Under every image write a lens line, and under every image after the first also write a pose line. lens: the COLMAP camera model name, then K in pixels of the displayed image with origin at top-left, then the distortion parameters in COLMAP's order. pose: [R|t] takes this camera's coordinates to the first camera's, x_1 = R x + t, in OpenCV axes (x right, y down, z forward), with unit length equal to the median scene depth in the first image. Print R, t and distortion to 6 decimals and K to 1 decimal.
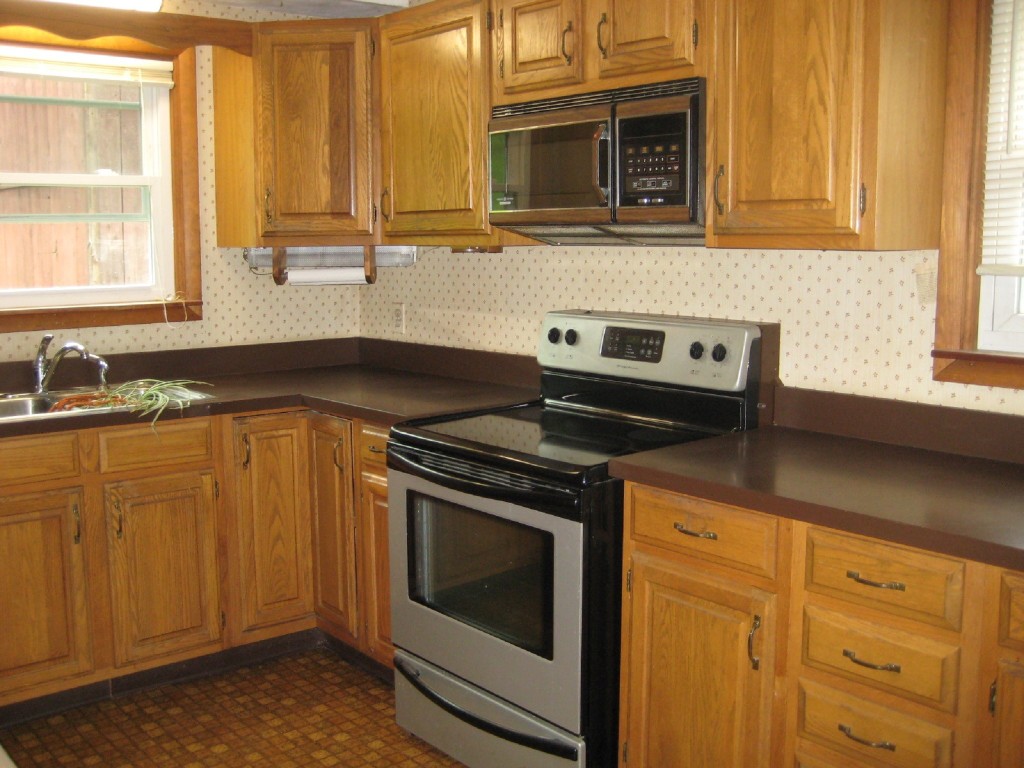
lens RADIAL K [[1066.8, 0, 476.8], [0, 1066.8, 380.1], [0, 0, 1]] dist [-0.165527, 0.263835]
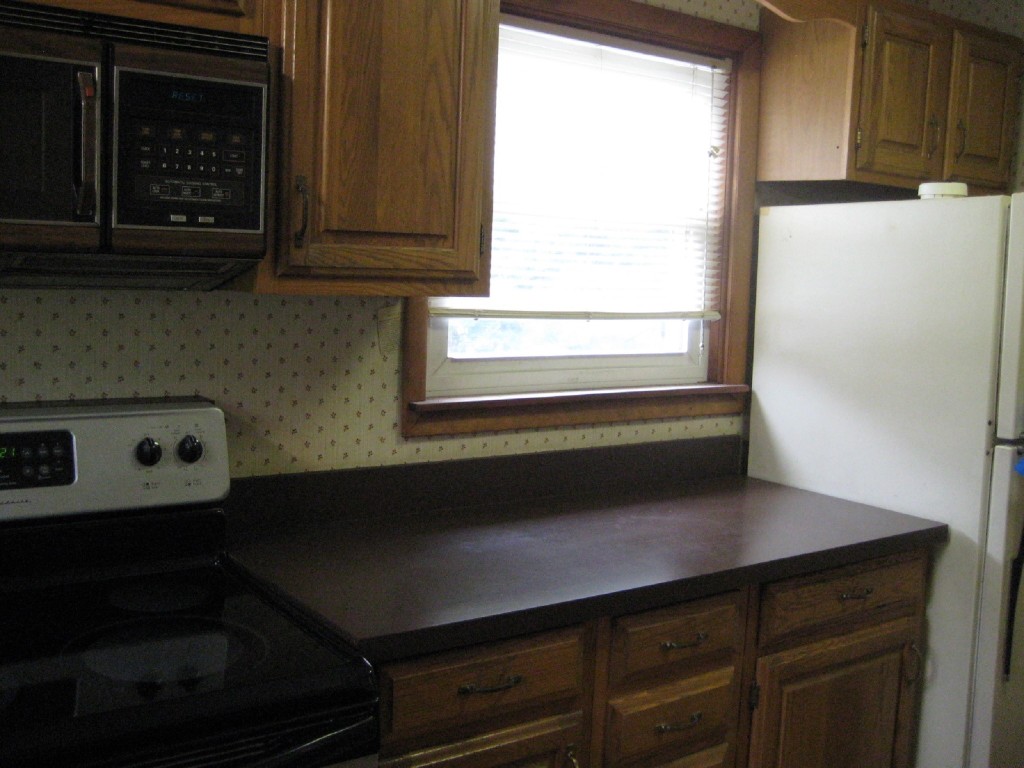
lens RADIAL K [[1066.8, 0, 476.8], [0, 1066.8, 380.1], [0, 0, 1]] dist [-0.165527, 0.263835]
pose [[0.092375, -0.093793, 0.991297, -0.434340], [0.101662, 0.991240, 0.084315, -0.112867], [-0.990521, 0.092989, 0.101101, 0.791116]]
